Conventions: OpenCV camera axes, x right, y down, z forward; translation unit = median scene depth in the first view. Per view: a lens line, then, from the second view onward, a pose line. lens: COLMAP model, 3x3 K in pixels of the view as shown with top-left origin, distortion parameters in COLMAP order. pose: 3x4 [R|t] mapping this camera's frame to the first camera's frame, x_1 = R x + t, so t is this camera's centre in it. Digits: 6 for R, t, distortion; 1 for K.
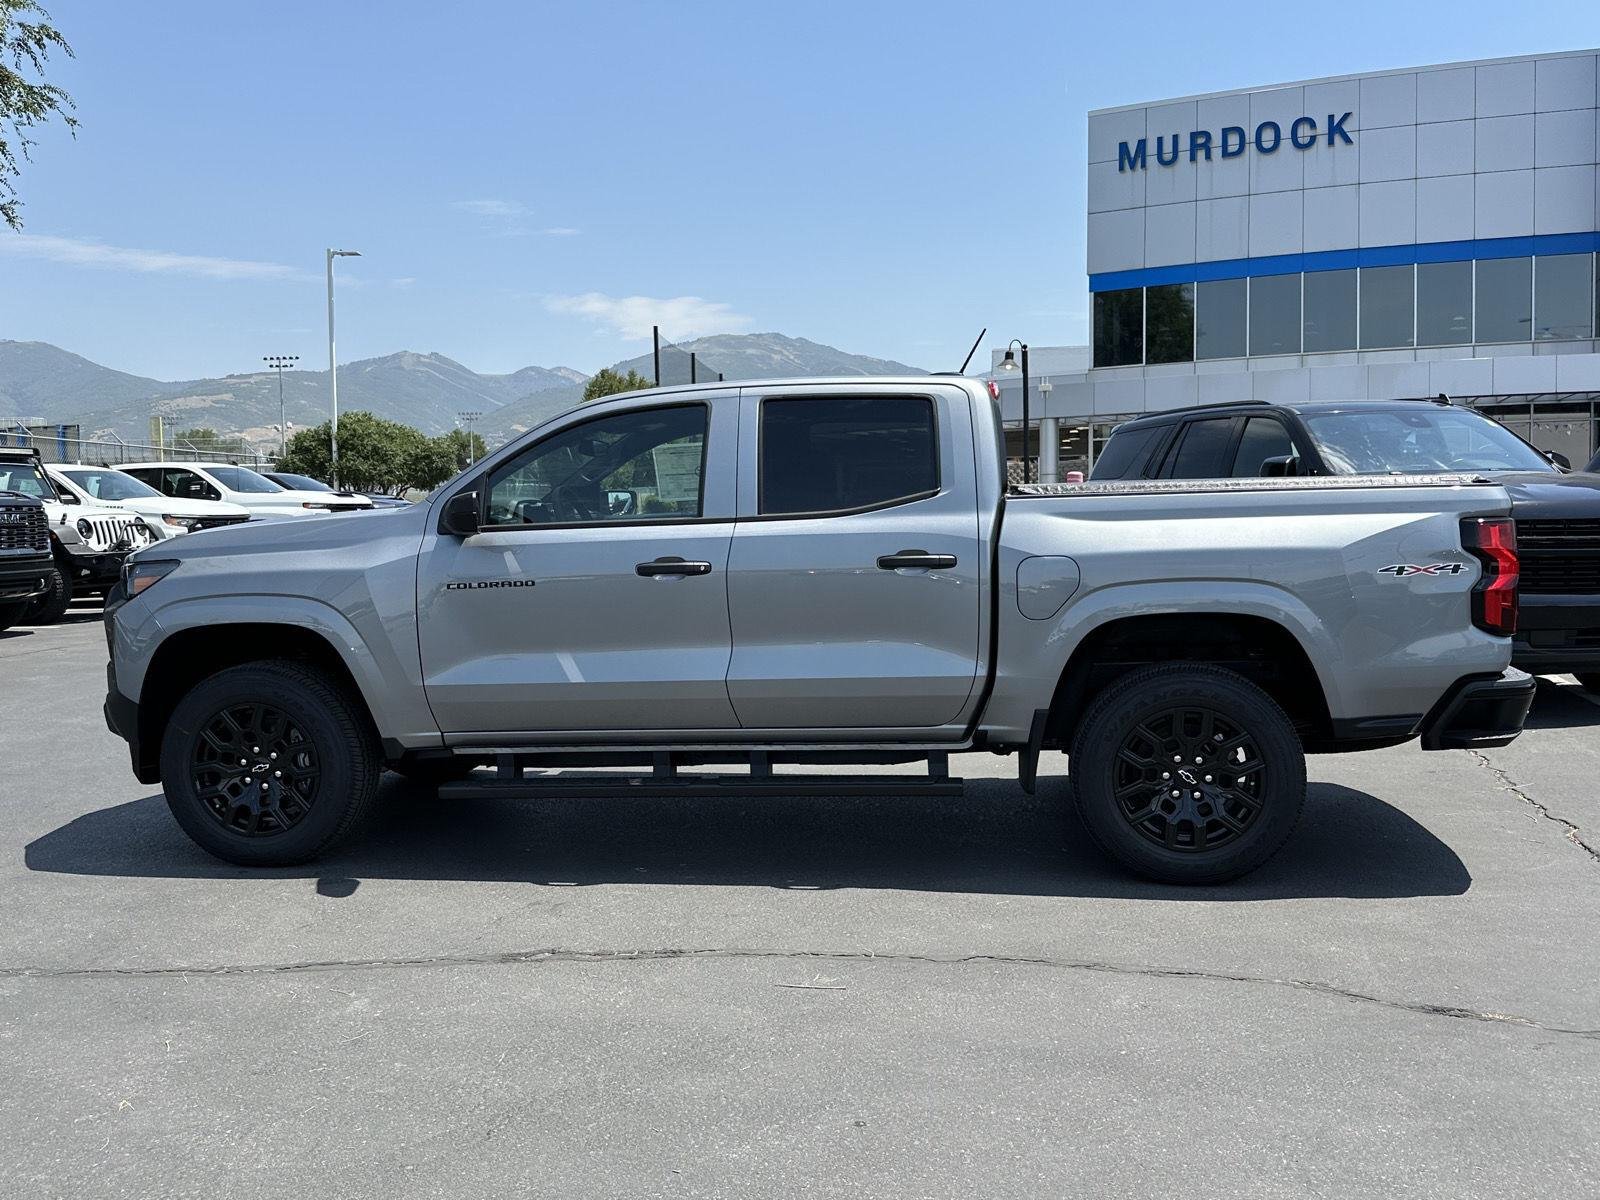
lens RADIAL K [[1404.5, 0, 798.7], [0, 1404.5, 623.0], [0, 0, 1]] dist [0.125940, -0.238863]
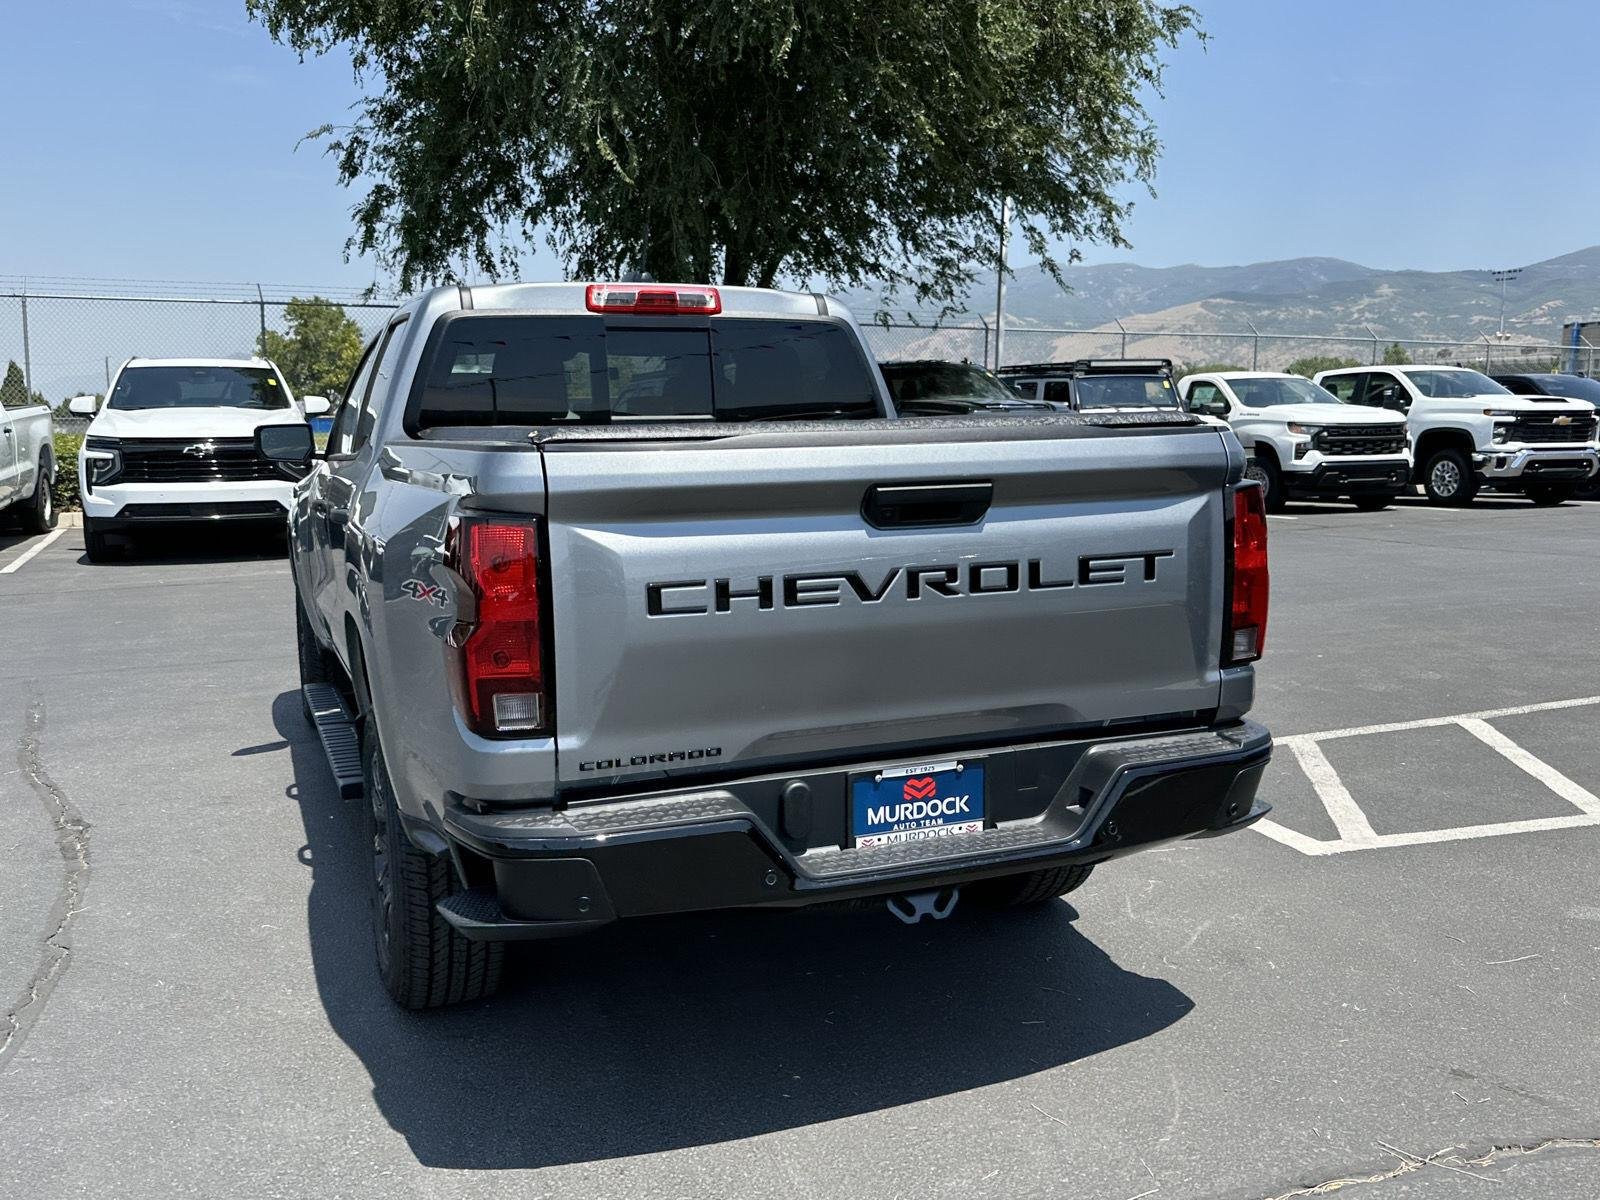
lens RADIAL K [[1404.5, 0, 790.0], [0, 1404.5, 600.8], [0, 0, 1]] dist [0.125940, -0.238863]
pose [[0.487720, 0.121945, -0.864441, 0.139521], [-0.072771, 0.992429, 0.098942, -0.014071], [0.869962, 0.014650, 0.492901, 0.117554]]
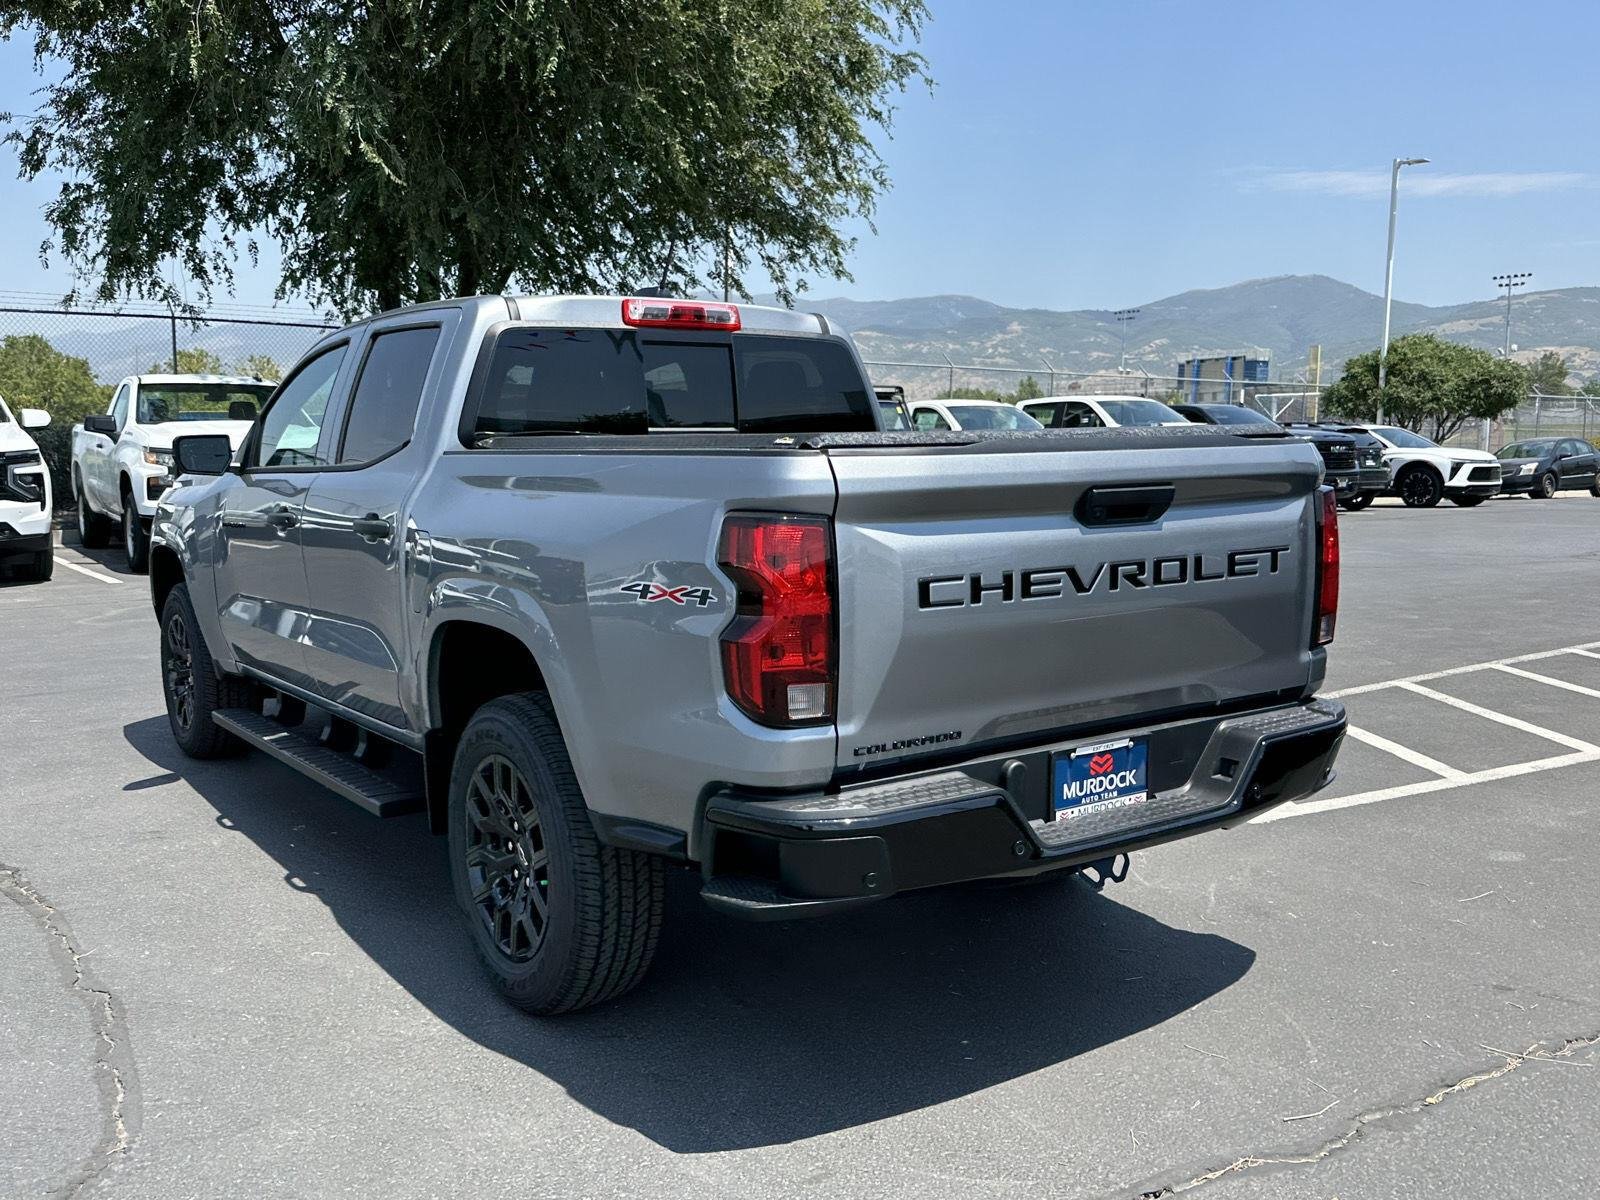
lens RADIAL K [[1404.5, 0, 789.0], [0, 1404.5, 602.3], [0, 0, 1]] dist [0.125940, -0.238863]
pose [[0.674570, 0.097847, -0.731698, 0.125603], [-0.071159, 0.995180, 0.067478, -0.010727], [0.734774, 0.006549, 0.678281, 0.089262]]
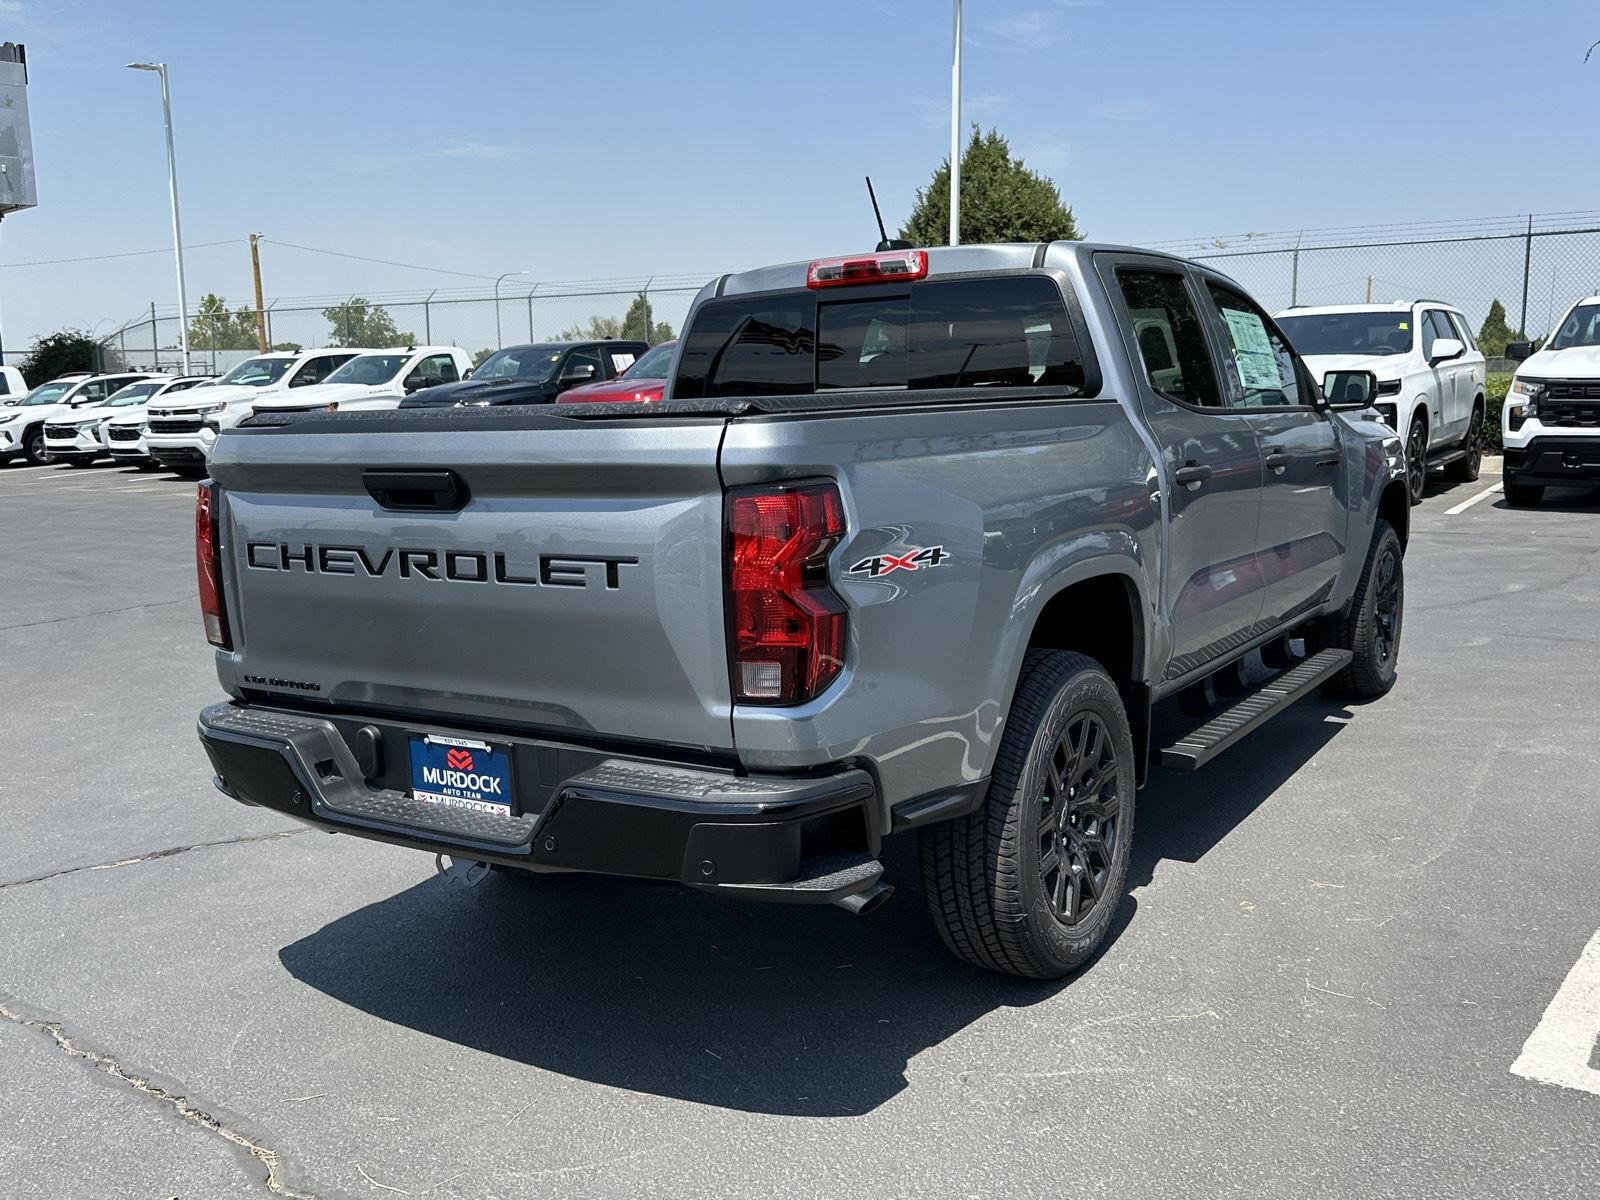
lens RADIAL K [[1404.5, 0, 799.3], [0, 1404.5, 608.6], [0, 0, 1]] dist [0.125940, -0.238863]
pose [[-0.431530, 0.167522, -0.886407, 0.139970], [-0.041916, 0.977821, 0.205204, -0.023190], [0.901124, 0.125707, -0.414938, 0.216087]]
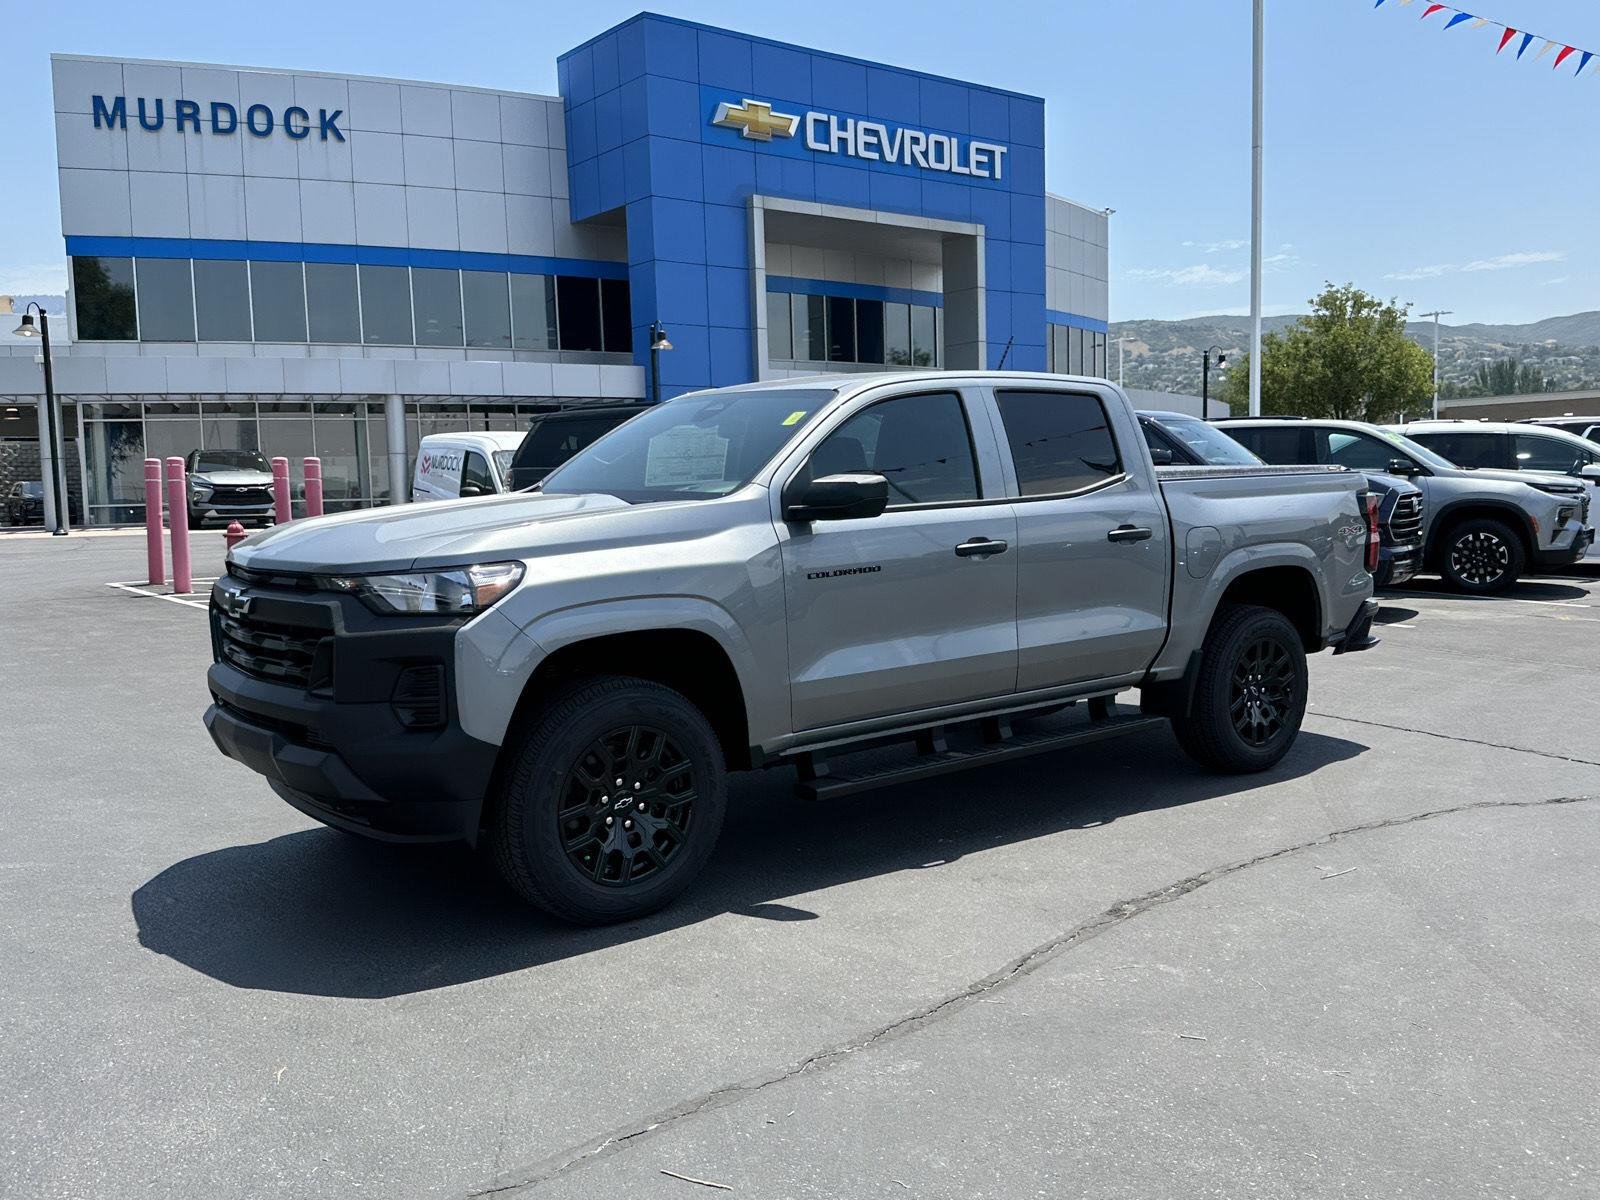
lens RADIAL K [[1404.5, 0, 804.0], [0, 1404.5, 617.6], [0, 0, 1]] dist [0.125940, -0.238863]
pose [[0.700560, -0.067362, 0.710407, -0.137758], [0.064914, 0.997423, 0.030564, -0.004037], [-0.710634, 0.024704, 0.703128, 0.052065]]
